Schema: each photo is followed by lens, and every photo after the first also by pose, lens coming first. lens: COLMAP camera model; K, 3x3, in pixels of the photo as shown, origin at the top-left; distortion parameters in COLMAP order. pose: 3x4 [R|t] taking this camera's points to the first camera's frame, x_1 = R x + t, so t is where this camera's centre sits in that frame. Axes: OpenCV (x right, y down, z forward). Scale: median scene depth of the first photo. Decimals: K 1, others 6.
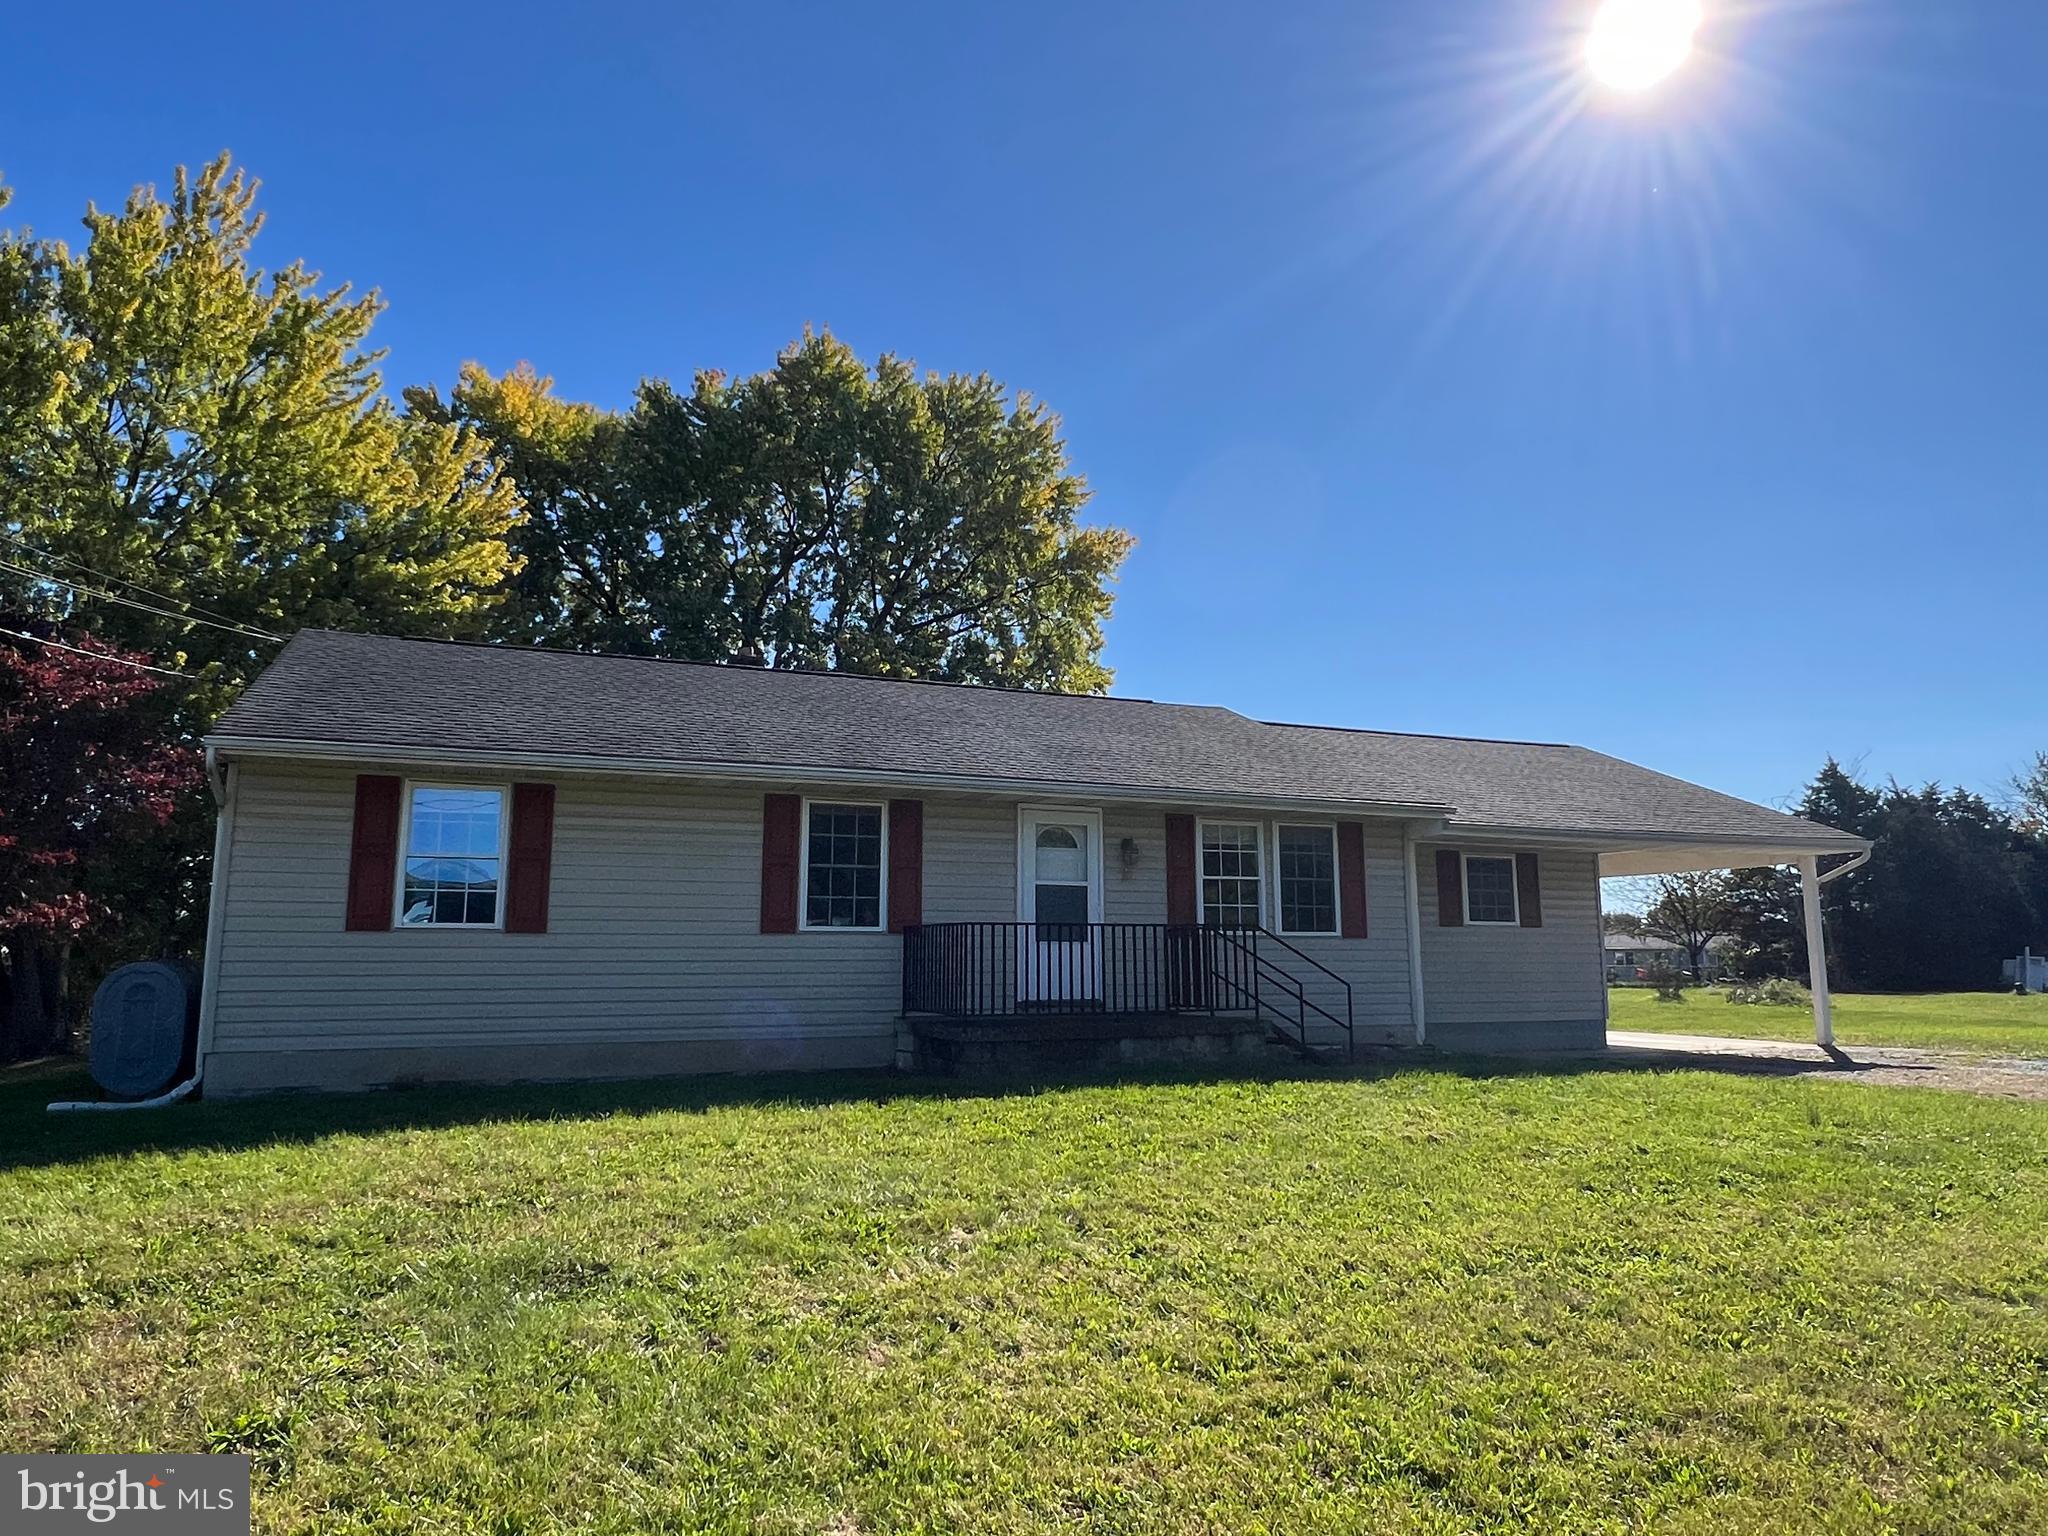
lens RADIAL K [[1364.3, 0, 1006.7], [0, 1364.3, 762.9], [0, 0, 1]] dist [0.006224, -0.003871]
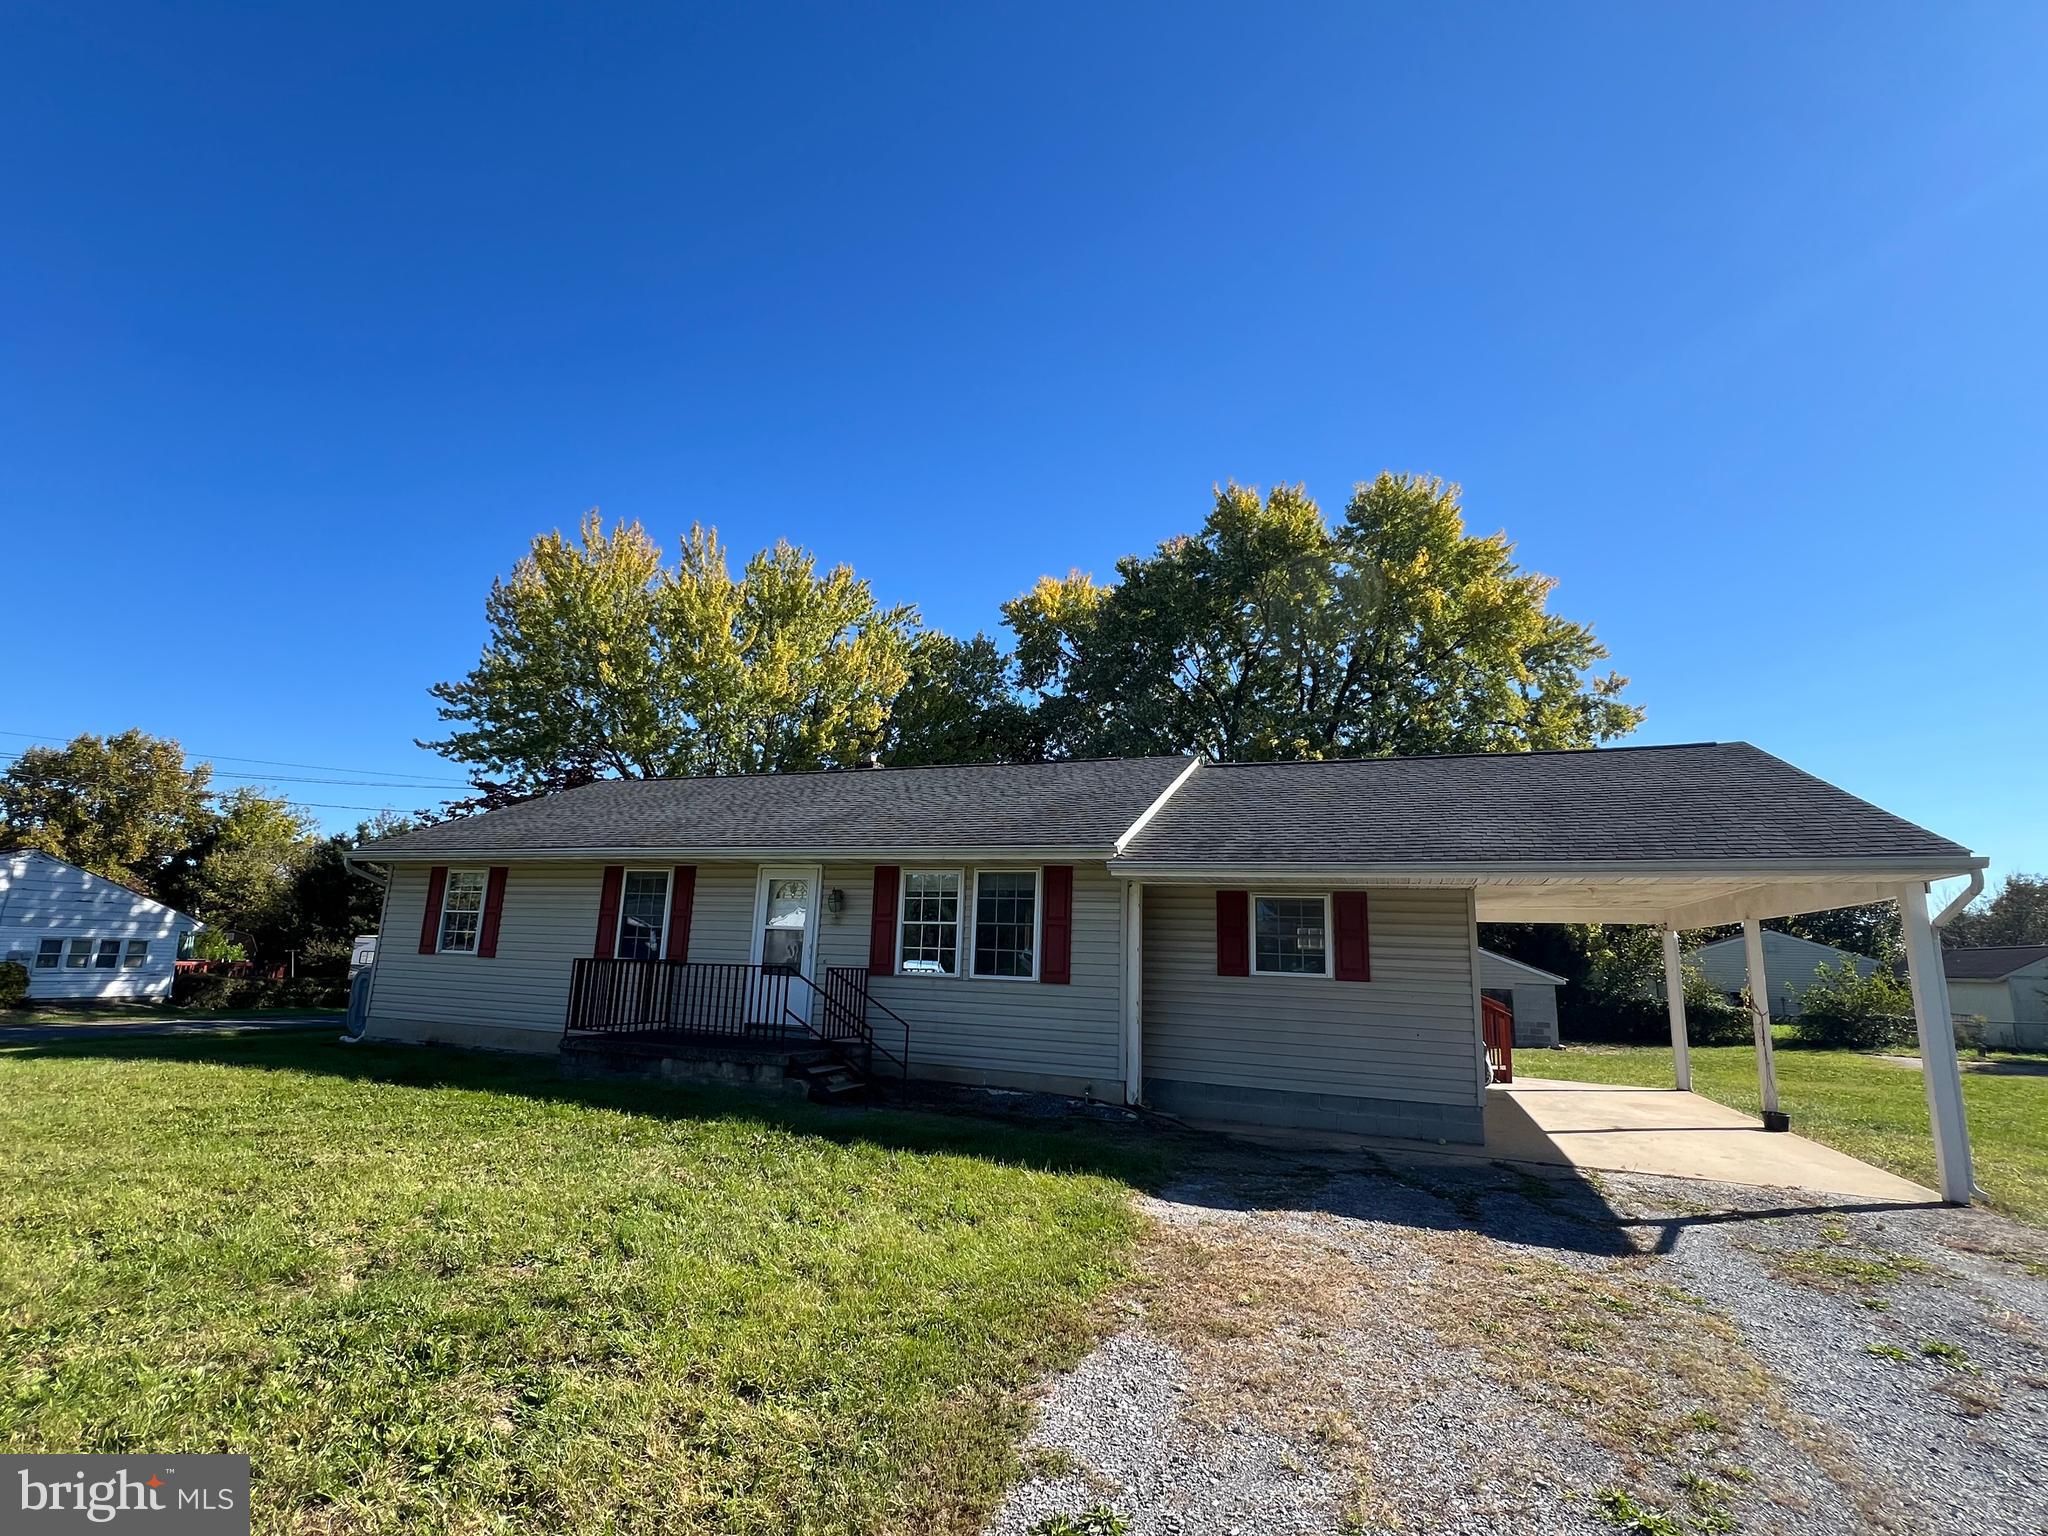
lens RADIAL K [[1075.9, 0, 1024.0], [0, 1075.9, 768.0], [0, 0, 1]] dist [-0.034430, -0.000161]
pose [[0.688232, -0.116247, -0.716117, 0.831069], [0.058160, 0.992743, -0.105256, 0.055419], [0.723156, 0.030791, 0.689998, 0.456031]]
